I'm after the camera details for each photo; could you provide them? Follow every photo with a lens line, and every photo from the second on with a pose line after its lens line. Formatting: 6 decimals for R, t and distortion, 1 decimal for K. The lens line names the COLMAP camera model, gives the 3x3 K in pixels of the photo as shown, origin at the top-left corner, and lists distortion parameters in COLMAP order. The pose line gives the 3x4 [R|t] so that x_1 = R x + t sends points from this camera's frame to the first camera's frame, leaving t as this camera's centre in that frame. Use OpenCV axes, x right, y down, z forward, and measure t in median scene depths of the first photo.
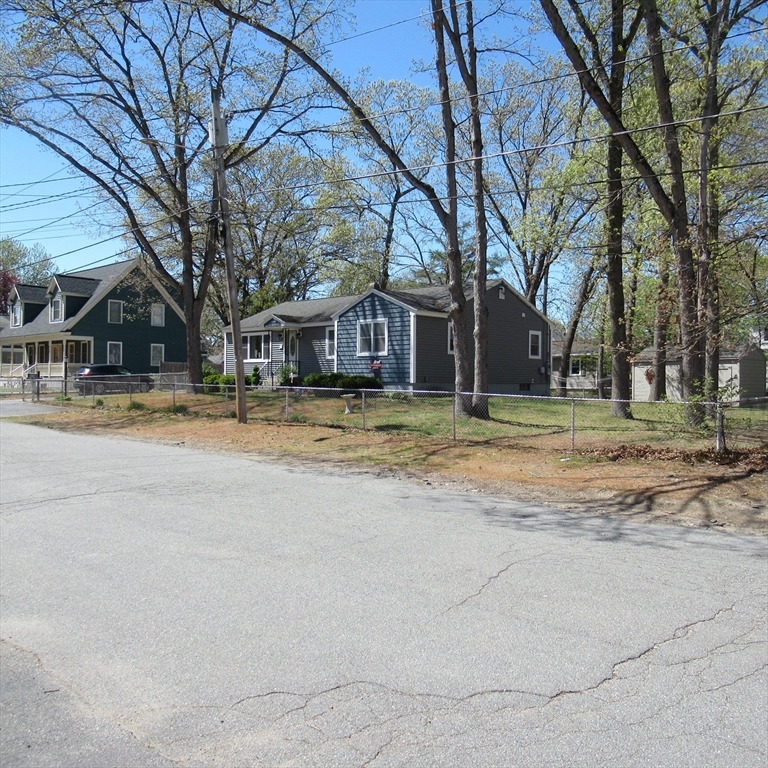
lens RADIAL K [[759.2, 0, 387.7], [0, 759.2, 385.0], [0, 0, 1]] dist [-0.010683, 0.000000]
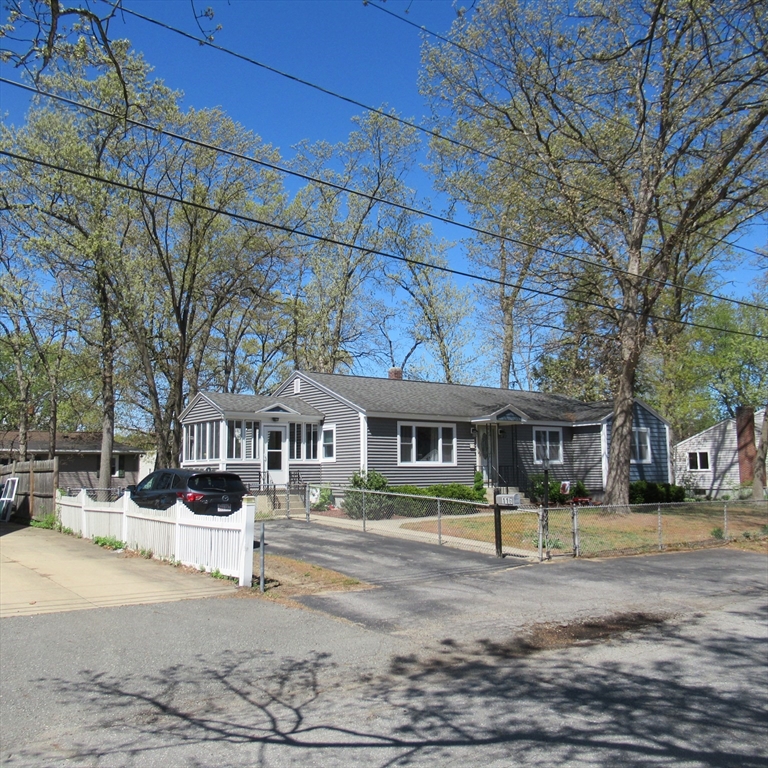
lens RADIAL K [[759.2, 0, 388.7], [0, 759.2, 384.4], [0, 0, 1]] dist [-0.010683, 0.000000]
pose [[0.145688, 0.107570, 0.983465, -1.074874], [0.013102, 0.993774, -0.110639, -0.035487], [-0.989244, 0.029004, 0.143371, 1.177784]]
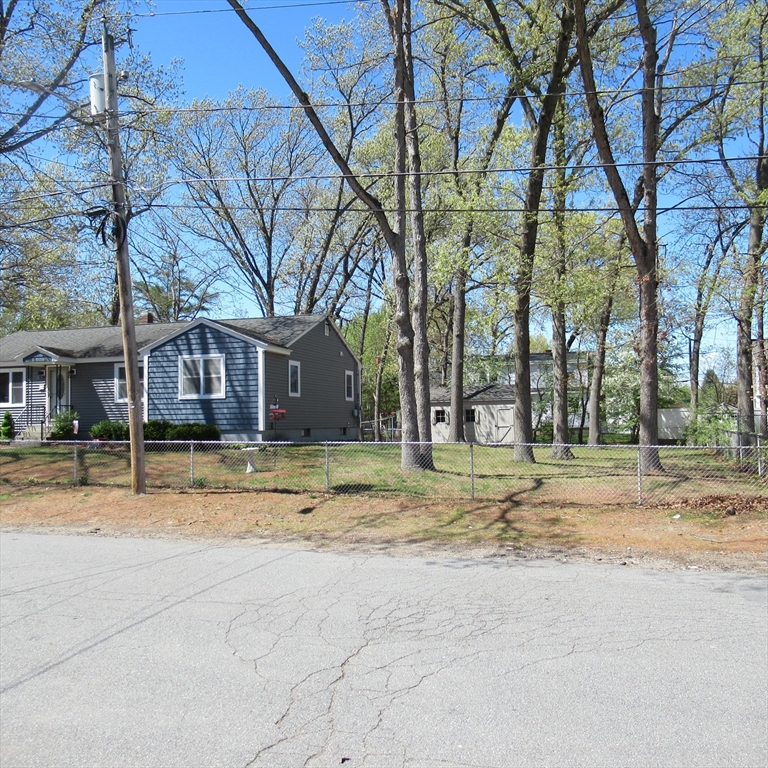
lens RADIAL K [[759.2, 0, 381.8], [0, 759.2, 383.3], [0, 0, 1]] dist [-0.010683, 0.000000]
pose [[0.891544, 0.004426, 0.452913, -0.219993], [0.020988, 0.998474, -0.051073, -0.008899], [-0.452448, 0.055040, 0.890091, 0.172365]]
